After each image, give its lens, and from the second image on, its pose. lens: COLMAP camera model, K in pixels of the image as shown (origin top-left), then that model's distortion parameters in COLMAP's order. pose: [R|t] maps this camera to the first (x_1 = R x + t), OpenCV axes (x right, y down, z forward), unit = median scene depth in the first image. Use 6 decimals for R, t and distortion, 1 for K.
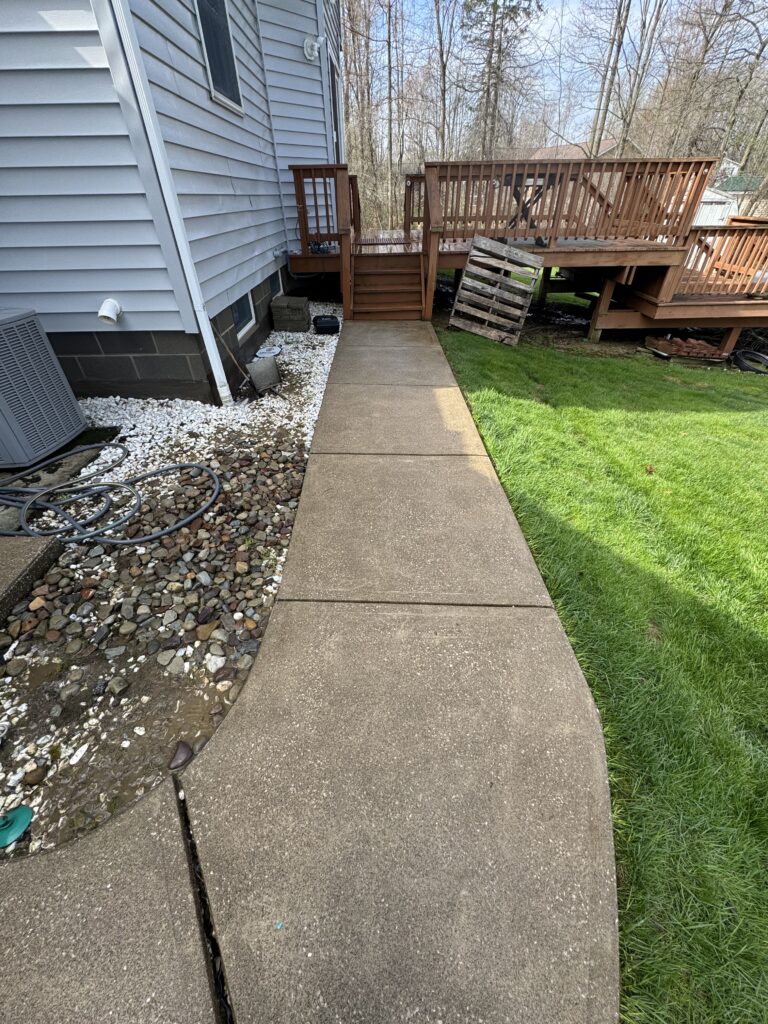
lens RADIAL K [[407.5, 0, 385.0], [0, 407.5, 512.9], [0, 0, 1]] dist [-0.002961, 0.000048]
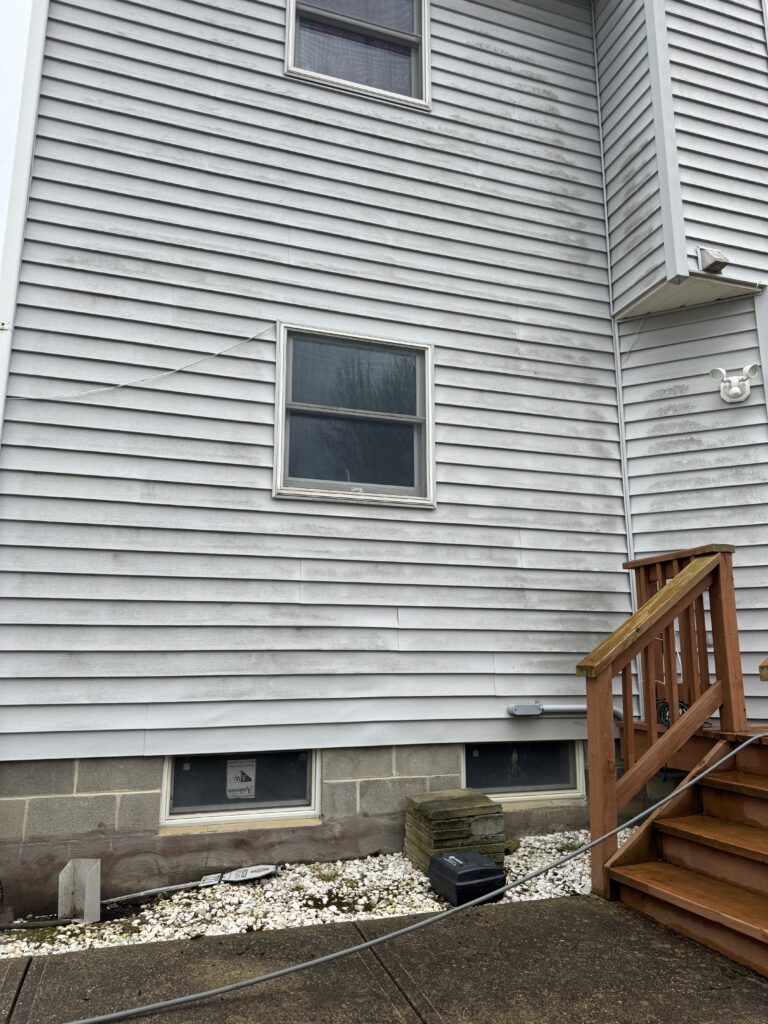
lens RADIAL K [[723.2, 0, 385.0], [0, 723.2, 511.0], [0, 0, 1]] dist [0.082032, -0.096988]
pose [[0.295401, -0.188858, -0.936520, 0.983747], [-0.590761, 0.734280, -0.334415, -0.819076], [0.750826, 0.652047, 0.105337, 1.224042]]
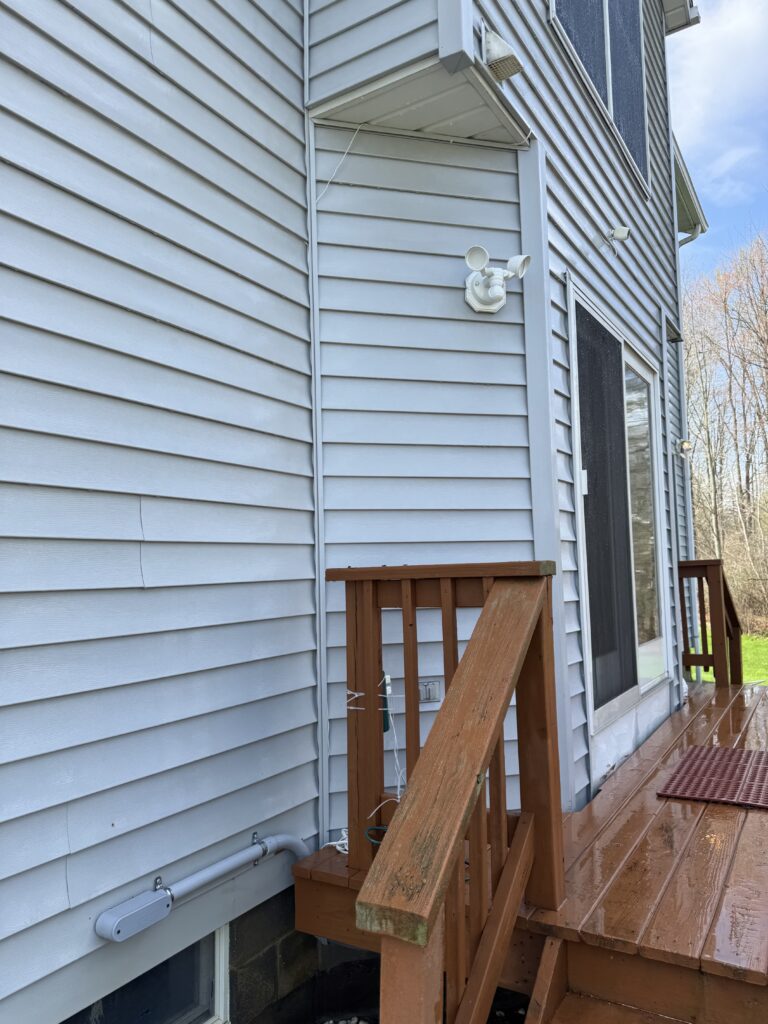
lens RADIAL K [[727.4, 0, 390.4], [0, 727.4, 514.1], [0, 0, 1]] dist [0.060114, -0.070996]
pose [[0.848593, -0.053617, -0.526322, 0.094870], [-0.311958, 0.752780, -0.579659, -1.171708], [0.427285, 0.656085, 0.622077, 1.319407]]
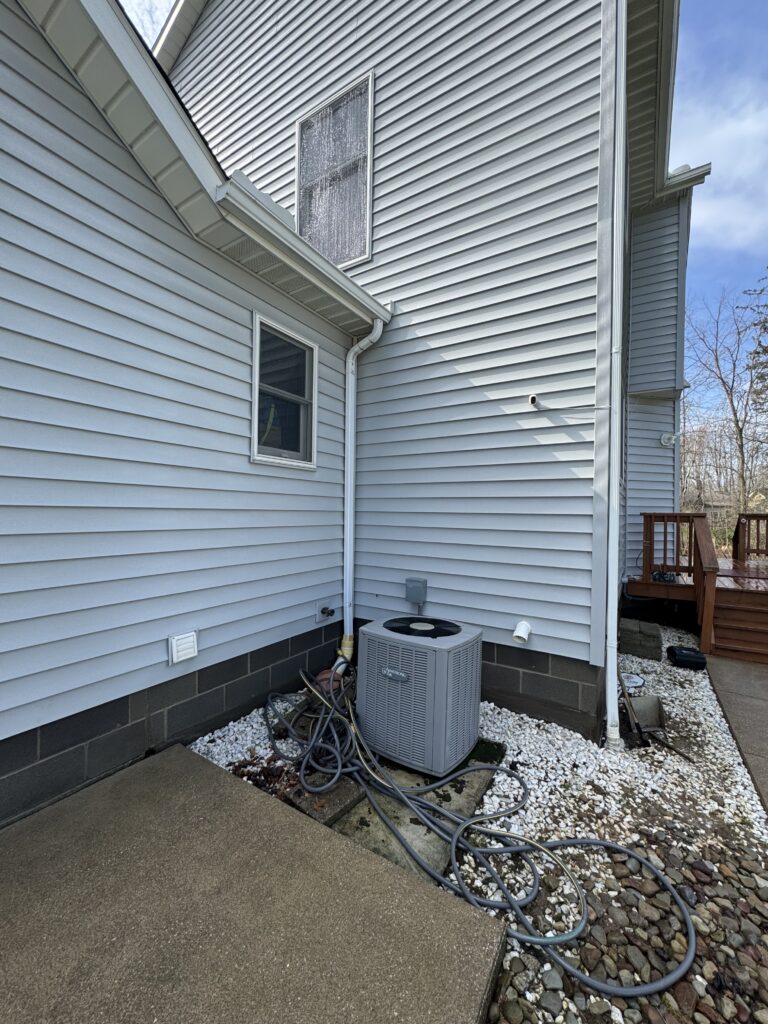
lens RADIAL K [[409.3, 0, 384.4], [0, 409.3, 509.9], [0, 0, 1]] dist [-0.001931, 0.000136]
pose [[0.837021, 0.022419, -0.546712, -0.401865], [-0.355261, 0.782187, -0.511833, -0.056833], [0.416156, 0.622640, 0.662671, -0.094648]]
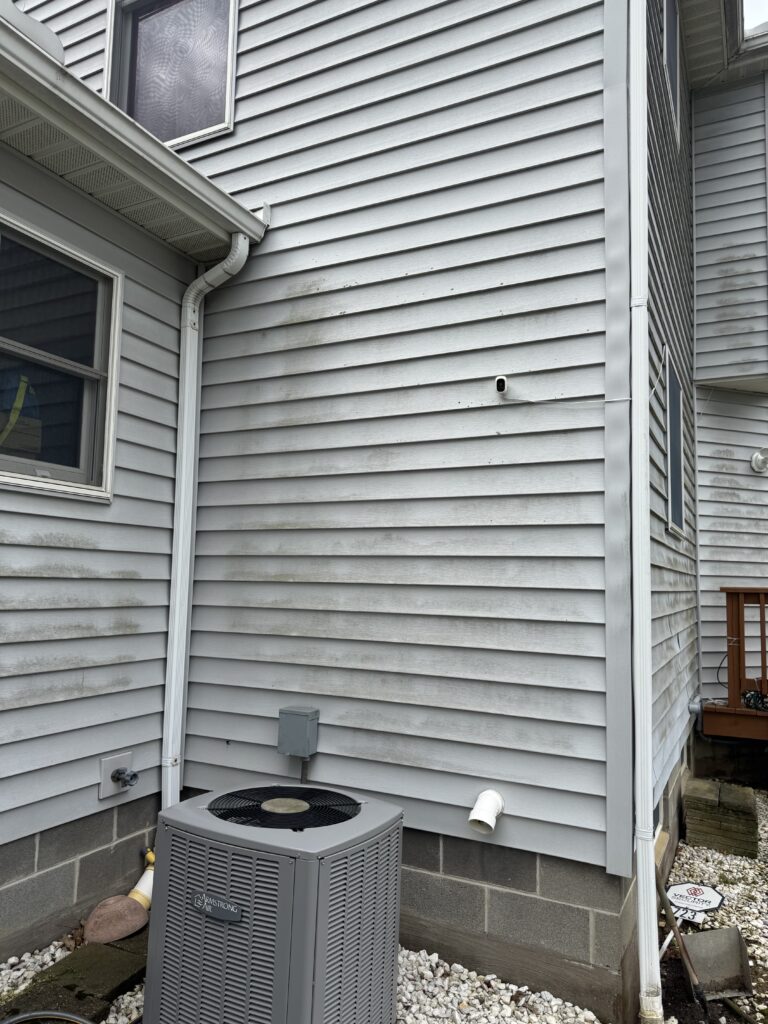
lens RADIAL K [[725.1, 0, 378.4], [0, 725.1, 514.1], [0, 0, 1]] dist [0.036598, -0.036485]
pose [[0.883208, -0.012199, -0.468823, -0.326121], [-0.313249, 0.728624, -0.609083, -0.123188], [0.349026, 0.684805, 0.639705, -0.015654]]
